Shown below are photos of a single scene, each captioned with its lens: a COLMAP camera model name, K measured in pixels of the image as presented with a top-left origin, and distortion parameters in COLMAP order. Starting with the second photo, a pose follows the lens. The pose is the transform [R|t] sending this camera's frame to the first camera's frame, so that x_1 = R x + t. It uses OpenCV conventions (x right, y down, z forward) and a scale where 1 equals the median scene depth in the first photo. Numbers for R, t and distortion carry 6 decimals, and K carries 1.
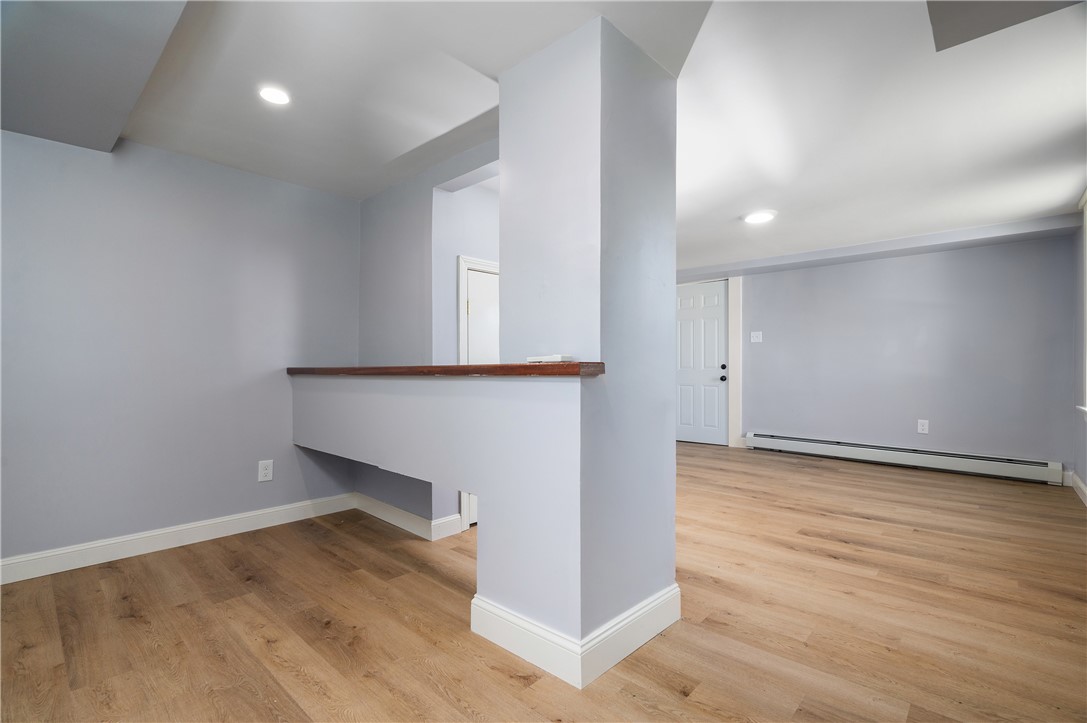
lens RADIAL K [[493.9, 0, 535.7], [0, 493.9, 363.3], [0, 0, 1]] dist [0.000556, 0.001296]
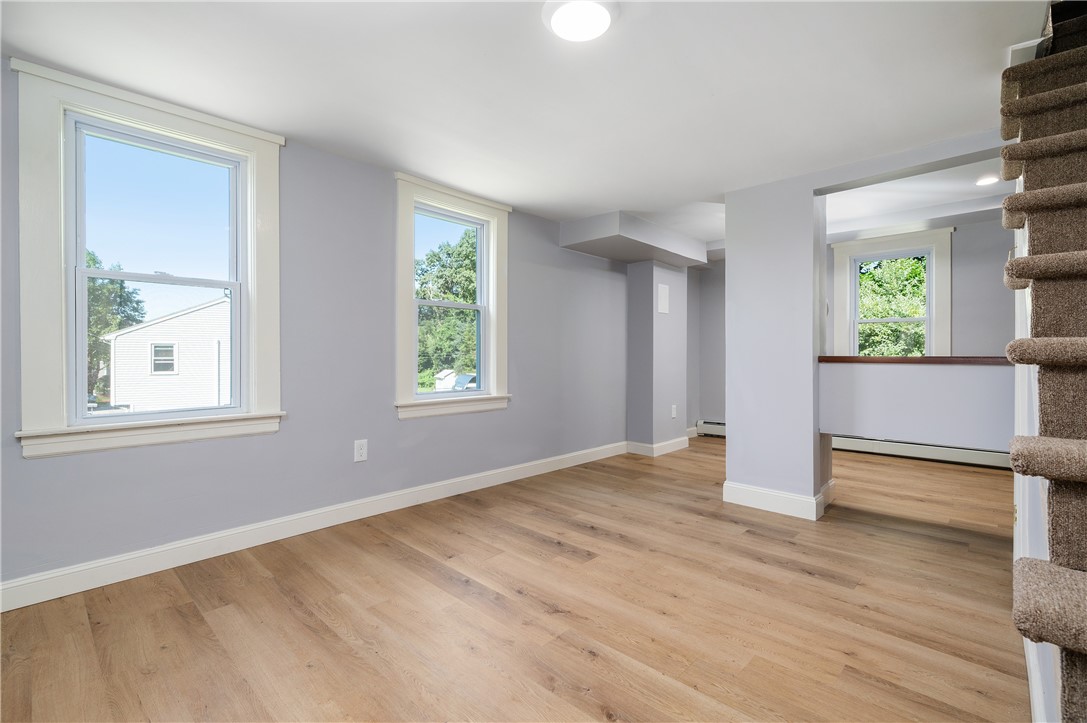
lens RADIAL K [[493.9, 0, 549.2], [0, 493.9, 357.5], [0, 0, 1]] dist [0.000556, 0.001296]
pose [[-0.999962, -0.000798, -0.008660, 0.784007], [-0.000782, 0.999998, -0.001861, 0.011925], [0.008662, -0.001855, -0.999961, 2.327186]]
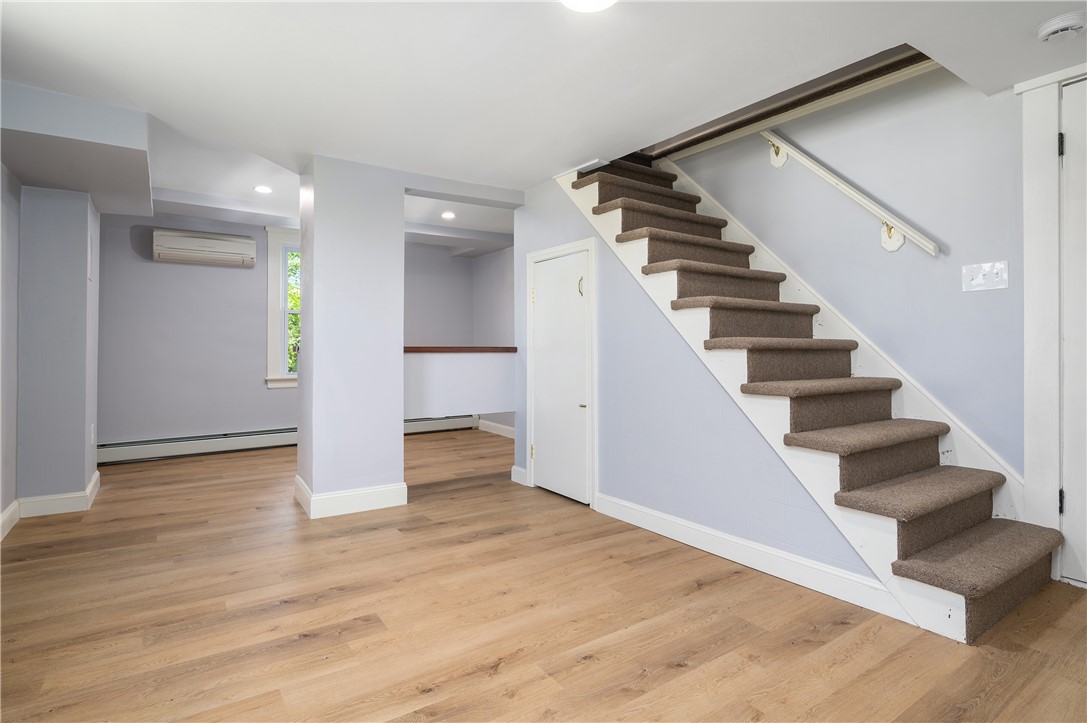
lens RADIAL K [[544.3, 0, 540.7], [0, 544.3, 345.5], [0, 0, 1]] dist [0.000047, -0.000065]
pose [[-0.216784, -0.001912, -0.976218, 1.463511], [0.006822, 0.999971, -0.003473, 0.009220], [0.976196, -0.007412, -0.216764, 1.716226]]
